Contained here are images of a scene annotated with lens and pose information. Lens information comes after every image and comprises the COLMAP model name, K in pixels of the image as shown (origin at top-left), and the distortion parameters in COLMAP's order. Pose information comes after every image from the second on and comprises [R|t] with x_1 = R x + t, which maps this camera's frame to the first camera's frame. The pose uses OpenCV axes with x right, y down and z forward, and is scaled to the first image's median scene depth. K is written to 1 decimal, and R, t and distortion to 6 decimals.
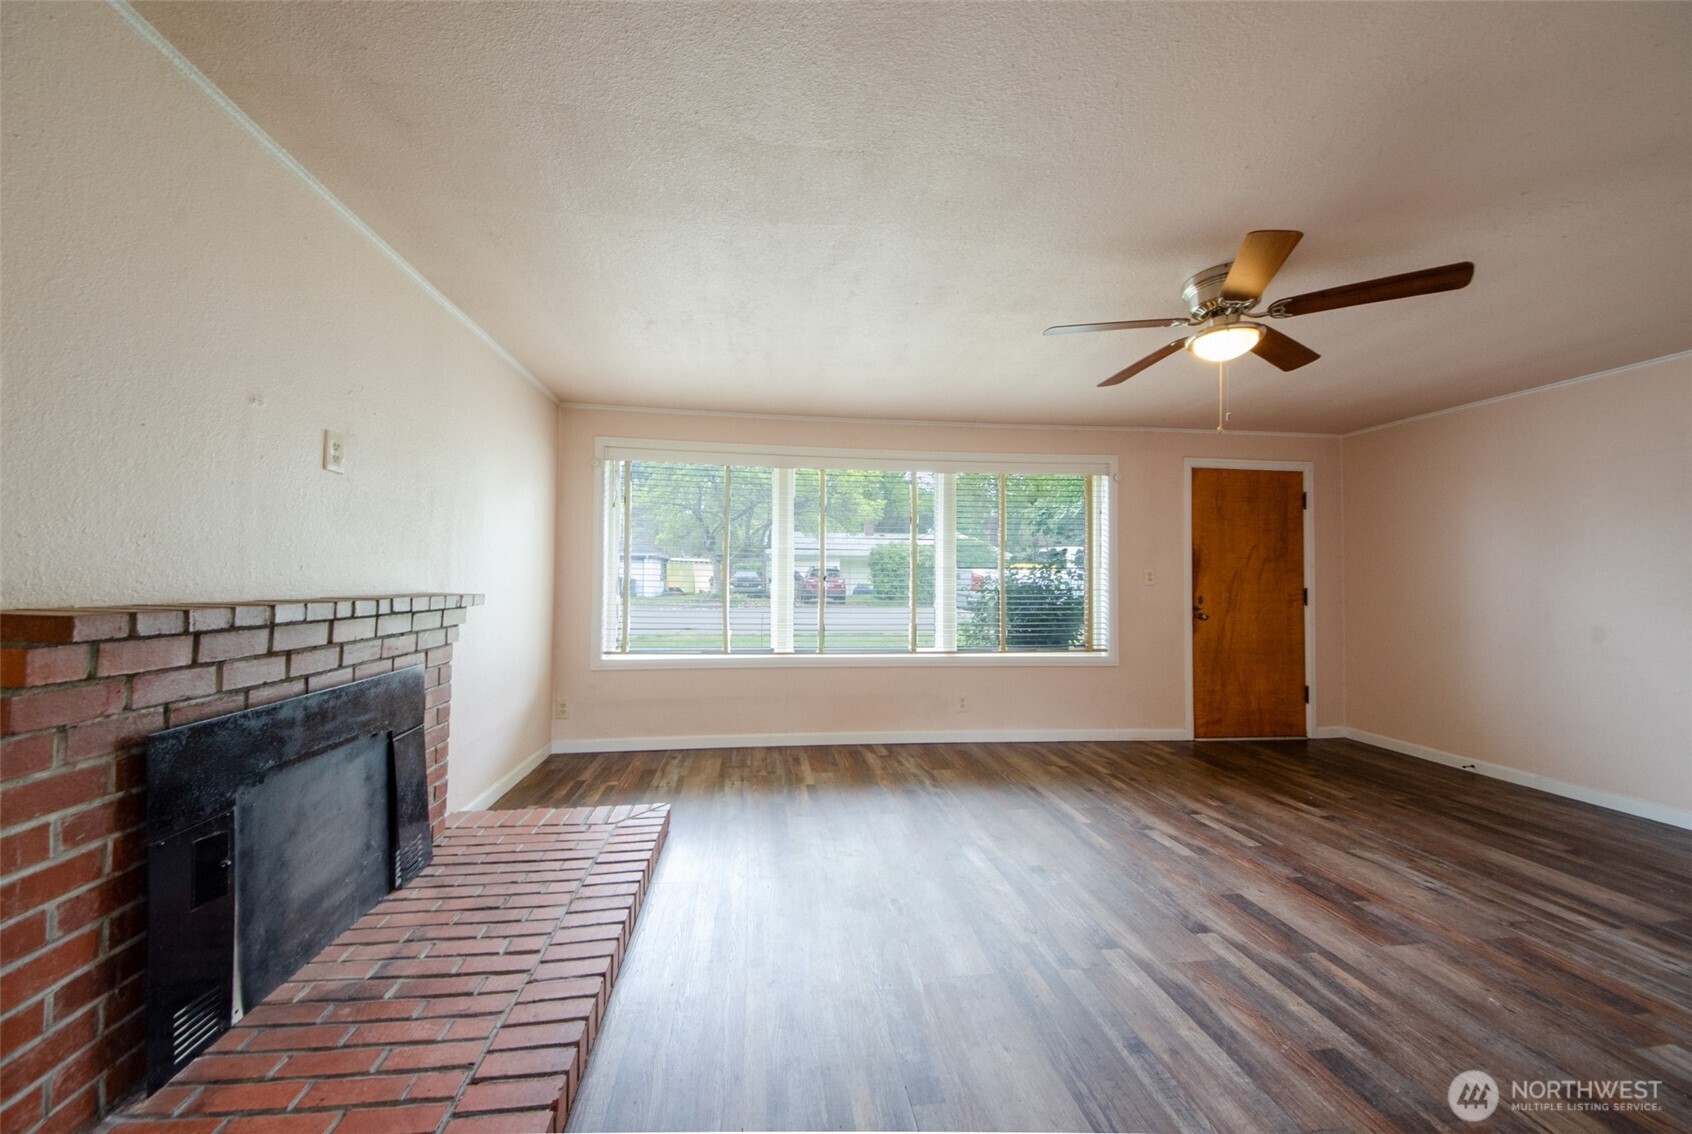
lens RADIAL K [[599.6, 0, 846.0], [0, 599.6, 567.0], [0, 0, 1]] dist [0.040069, -0.018375]
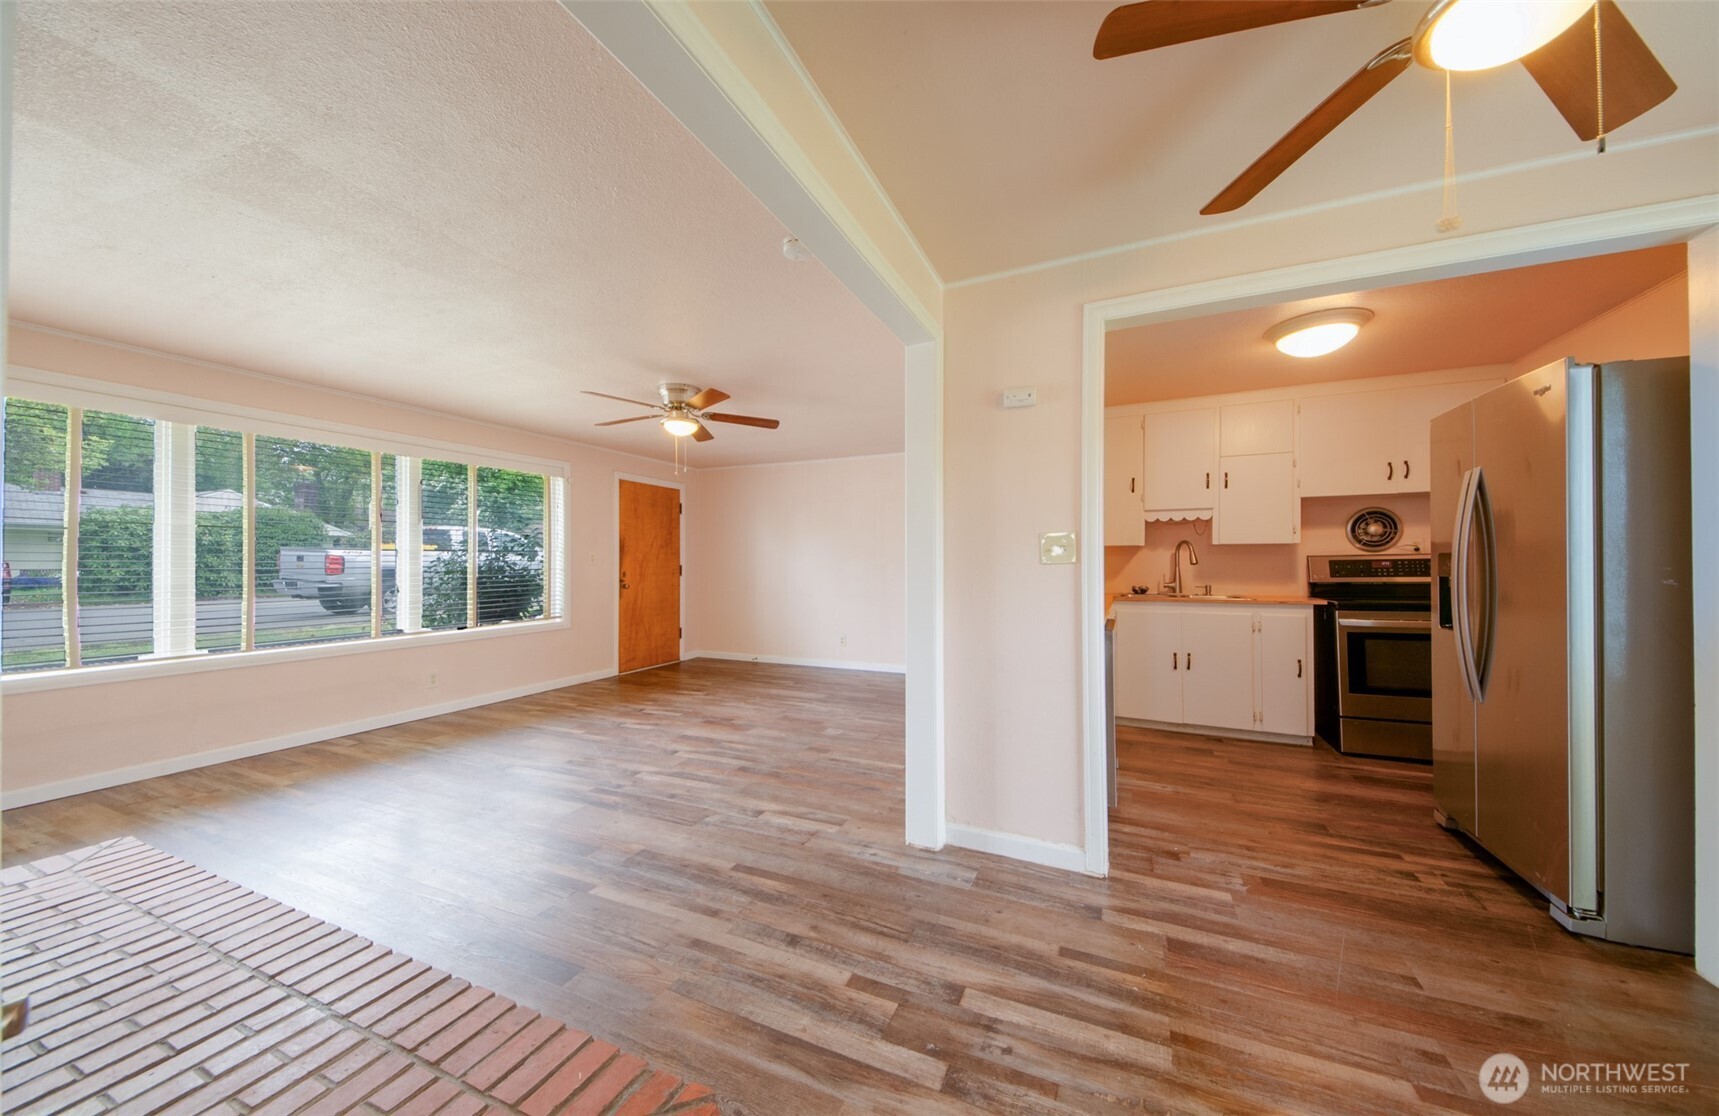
lens RADIAL K [[594.0, 0, 859.5], [0, 594.0, 558.0], [0, 0, 1]] dist [0.000004, -0.000001]
pose [[0.523095, -0.007813, 0.852239, -0.542217], [-0.005135, 0.999911, 0.012319, -0.006424], [-0.852259, -0.010820, 0.523008, -0.328968]]
